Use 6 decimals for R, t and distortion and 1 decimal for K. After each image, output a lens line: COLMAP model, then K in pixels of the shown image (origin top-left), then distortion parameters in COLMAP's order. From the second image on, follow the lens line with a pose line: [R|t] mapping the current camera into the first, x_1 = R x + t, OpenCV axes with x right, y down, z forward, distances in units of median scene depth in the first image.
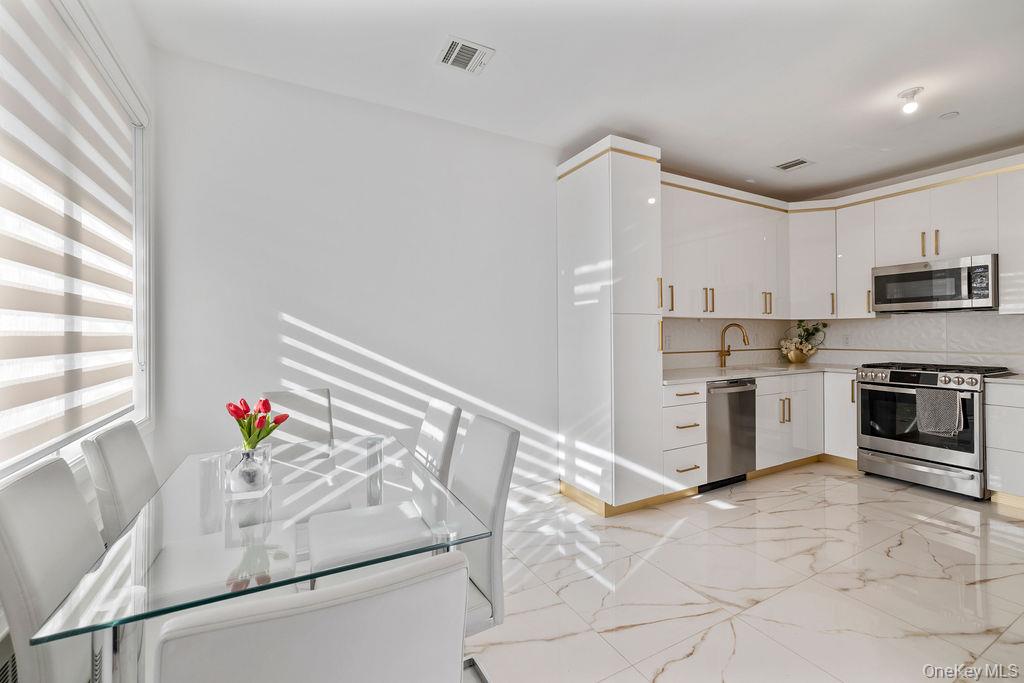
lens RADIAL K [[433.9, 0, 512.1], [0, 433.9, 324.2], [0, 0, 1]] dist [0.003071, 0.000305]
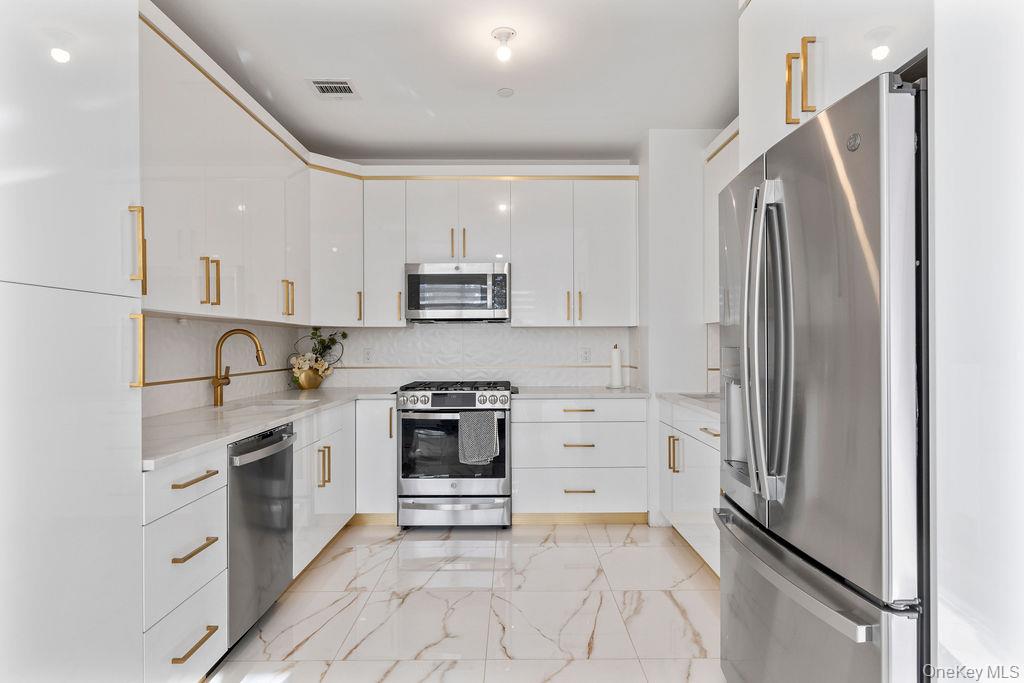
lens RADIAL K [[551.4, 0, 512.4], [0, 551.4, 345.9], [0, 0, 1]] dist [0.003375, 0.001271]
pose [[0.479935, 0.002042, 0.877301, 0.046051], [-0.018576, 0.999797, 0.007835, 0.009397], [-0.877107, -0.020057, 0.479876, 0.362594]]
